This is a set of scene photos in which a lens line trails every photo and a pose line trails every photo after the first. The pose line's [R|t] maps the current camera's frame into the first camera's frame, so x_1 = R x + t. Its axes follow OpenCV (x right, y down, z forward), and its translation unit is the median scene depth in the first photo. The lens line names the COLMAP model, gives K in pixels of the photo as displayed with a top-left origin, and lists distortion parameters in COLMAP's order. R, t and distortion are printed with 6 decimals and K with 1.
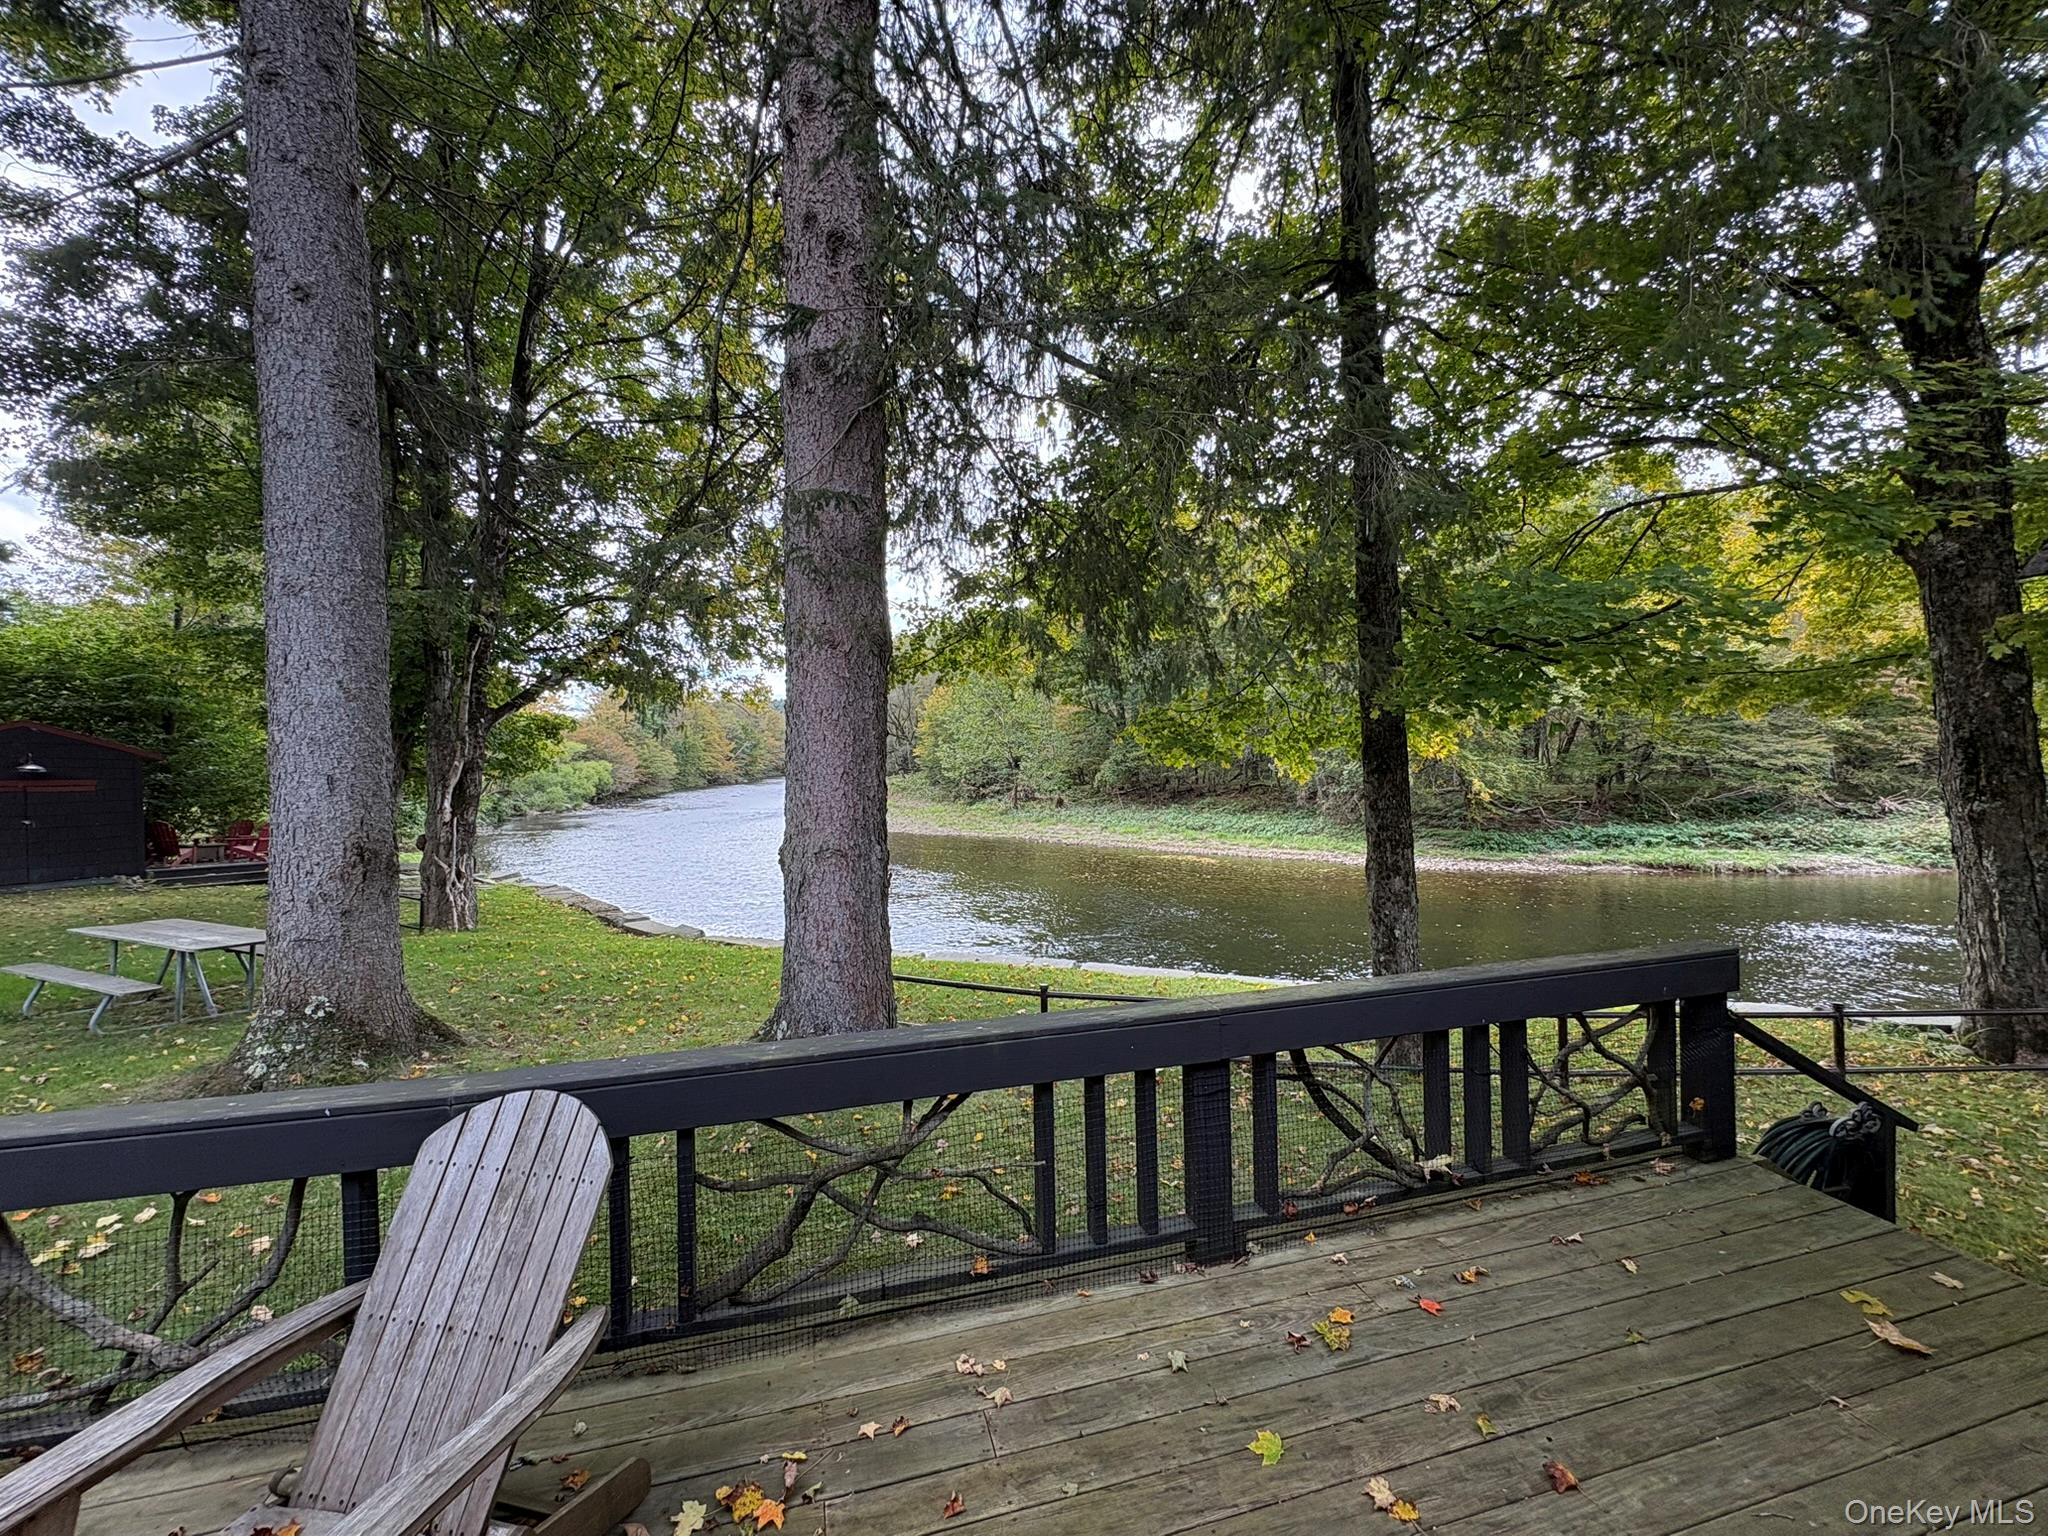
lens RADIAL K [[817.3, 0, 1024.0], [0, 817.3, 768.0], [0, 0, 1]] dist [0.000814, -0.000207]
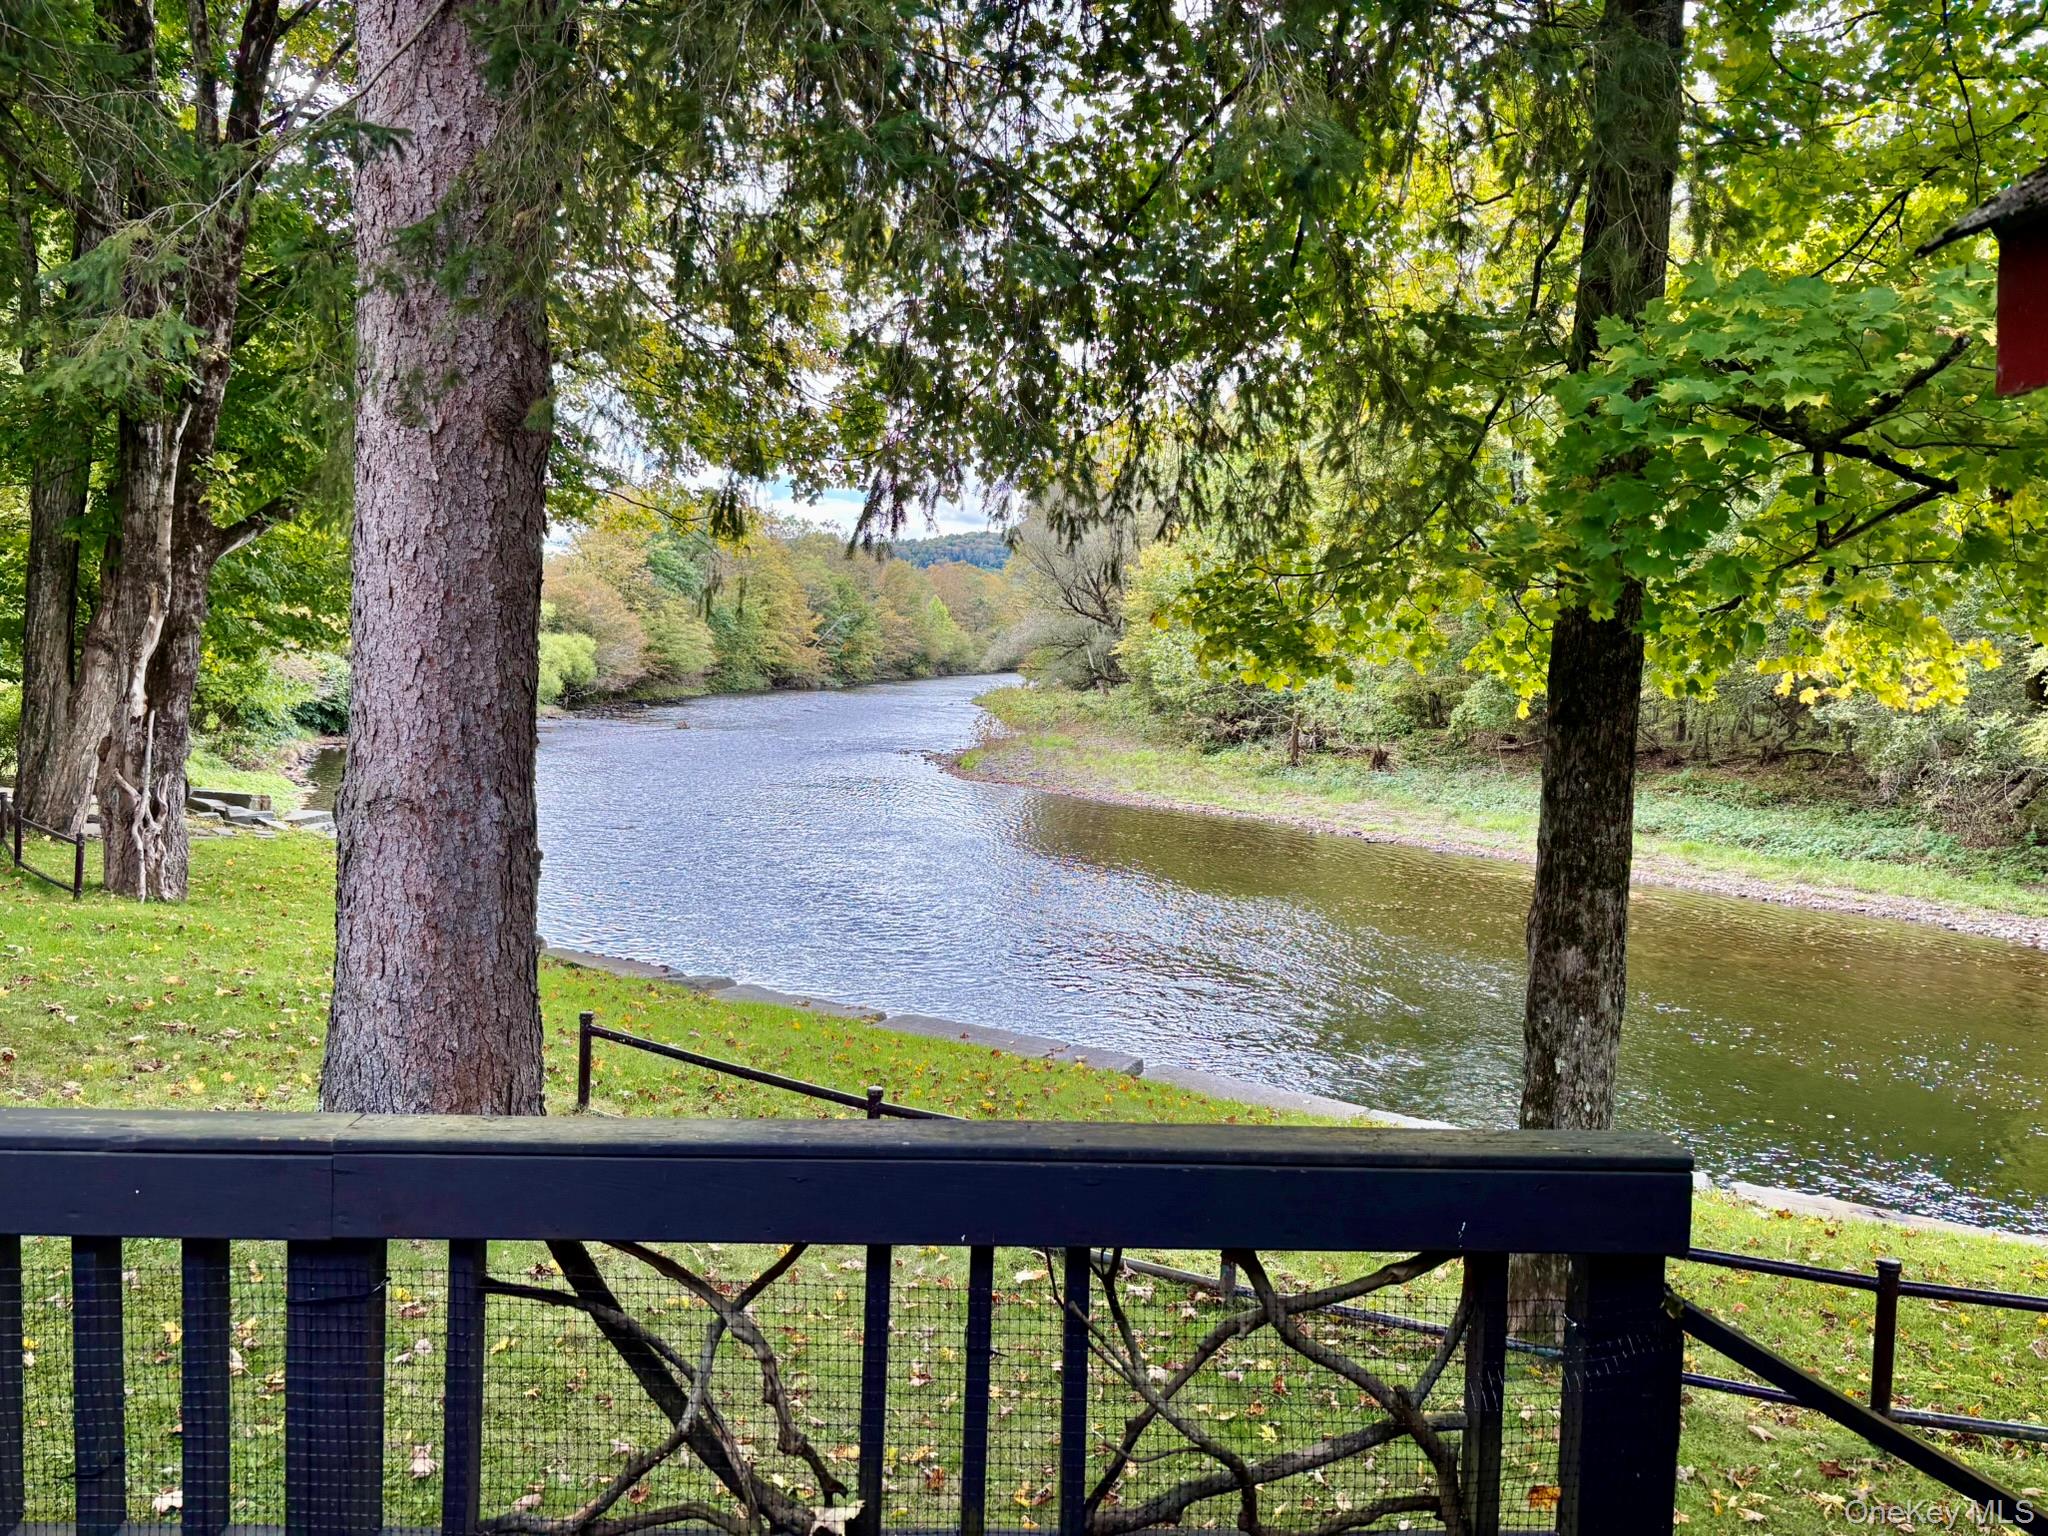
lens RADIAL K [[1551.4, 0, 1019.9], [0, 1551.4, 762.7], [0, 0, 1]] dist [0.054630, -0.065445]
pose [[0.972793, 0.066482, -0.221931, 0.291110], [-0.054616, 0.996752, 0.059186, -0.006029], [0.225145, -0.045455, 0.973264, 0.056144]]
